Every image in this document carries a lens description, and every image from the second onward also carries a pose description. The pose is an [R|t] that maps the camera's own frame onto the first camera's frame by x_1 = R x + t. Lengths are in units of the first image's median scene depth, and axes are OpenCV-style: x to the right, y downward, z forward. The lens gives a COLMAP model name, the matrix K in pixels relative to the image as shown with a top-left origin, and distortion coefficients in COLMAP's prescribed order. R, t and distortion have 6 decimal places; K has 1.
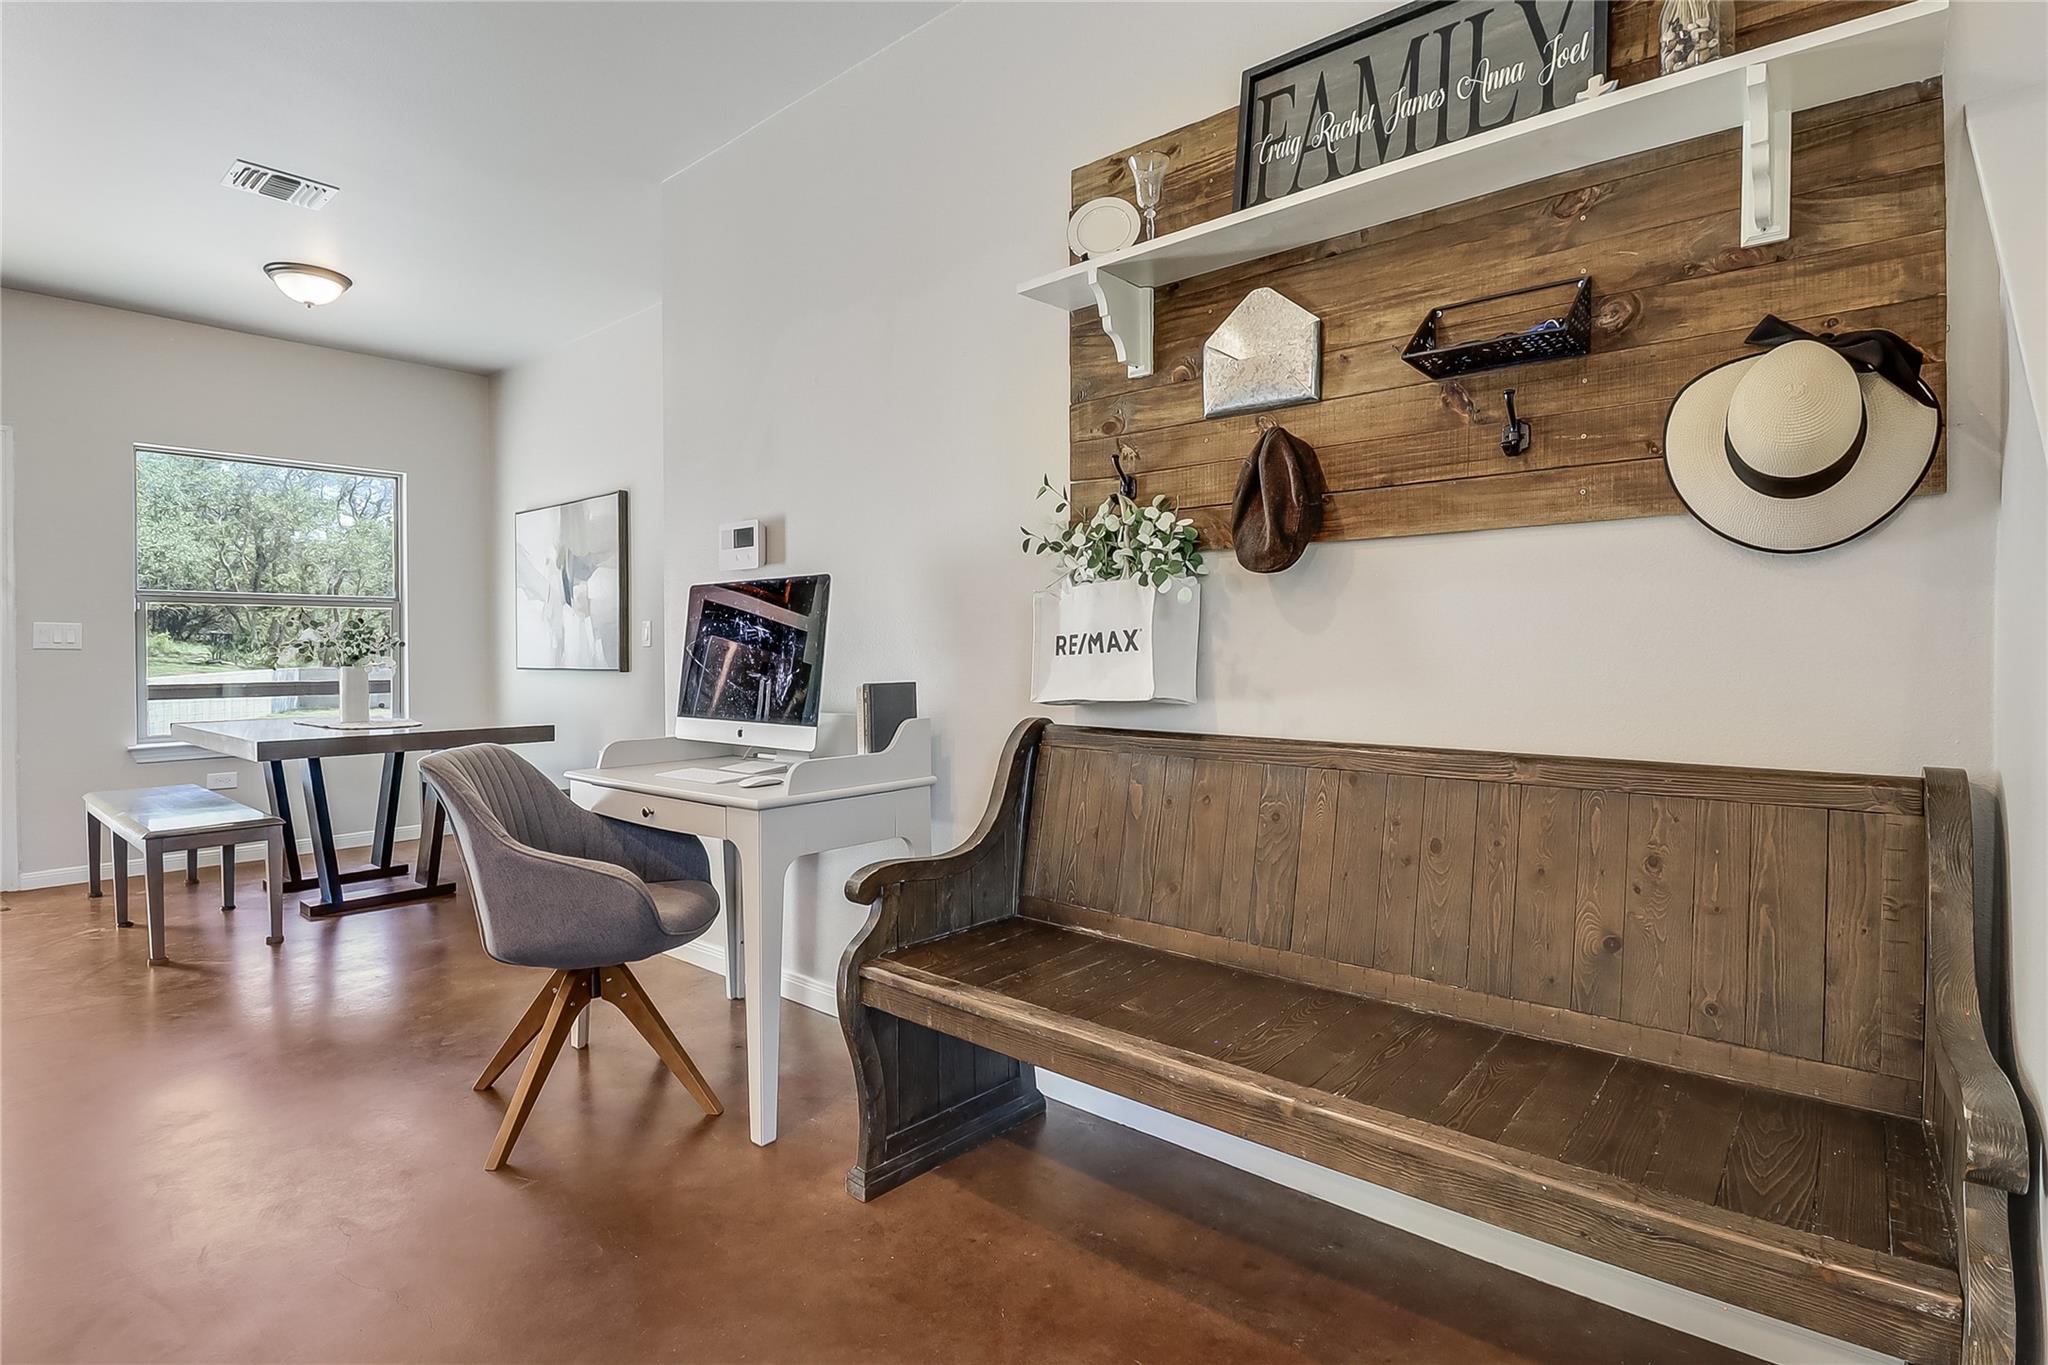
lens RADIAL K [[991.0, 0, 1019.6], [0, 991.0, 666.5], [0, 0, 1]] dist [-0.015363, -0.003263]
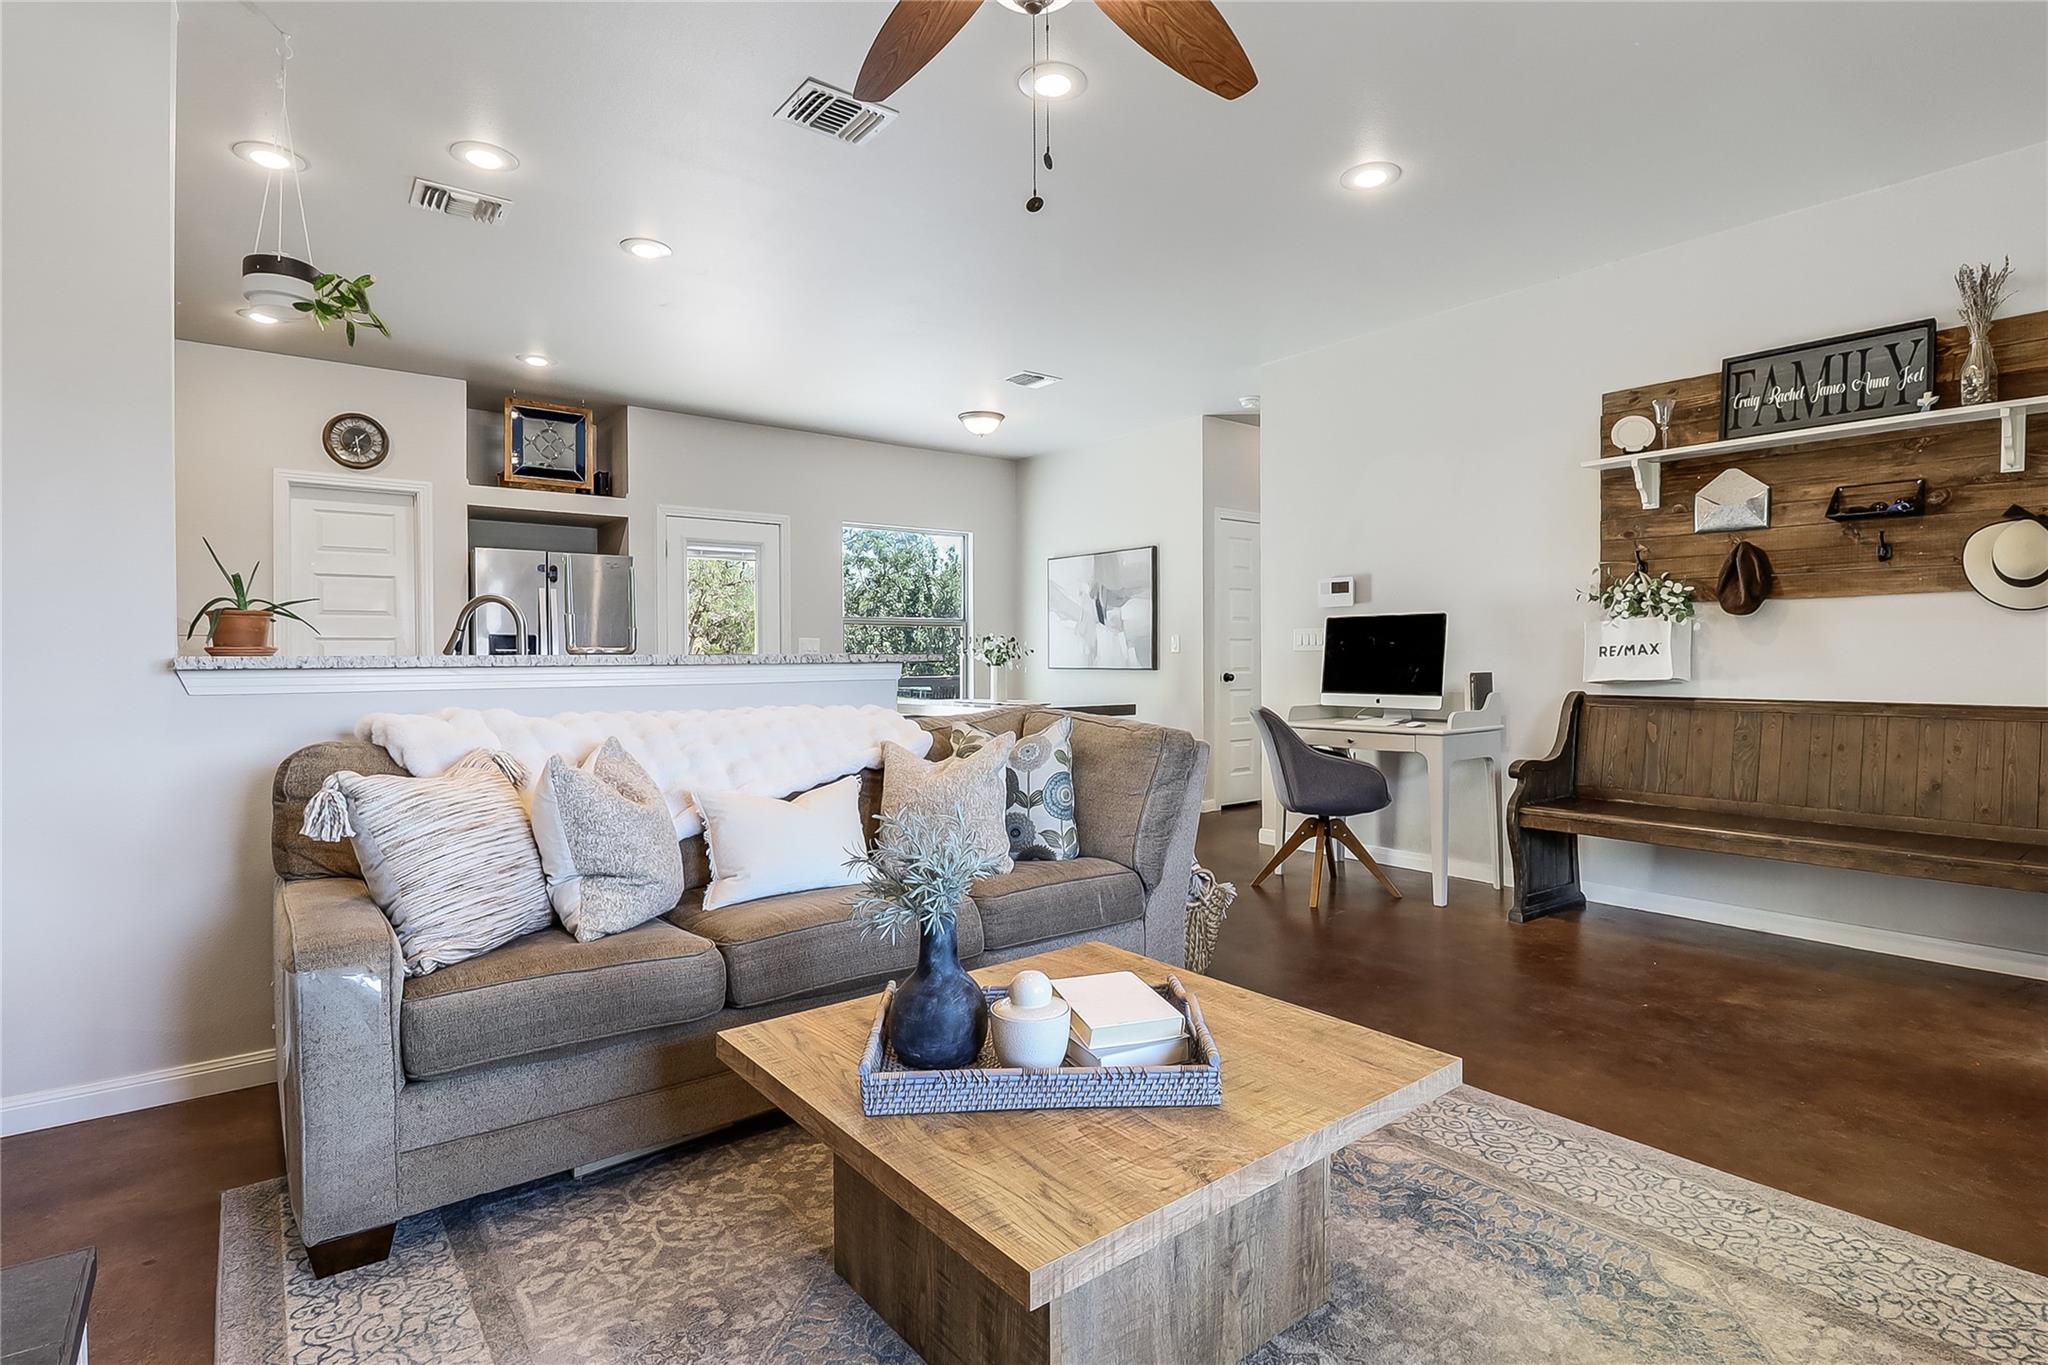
lens RADIAL K [[991.0, 0, 1036.0], [0, 991.0, 671.7], [0, 0, 1]] dist [-0.015363, -0.003263]
pose [[0.974568, -0.001663, -0.224087, -0.673180], [0.001887, 0.999998, 0.000788, 0.015650], [0.224085, -0.001191, 0.974569, -1.219903]]
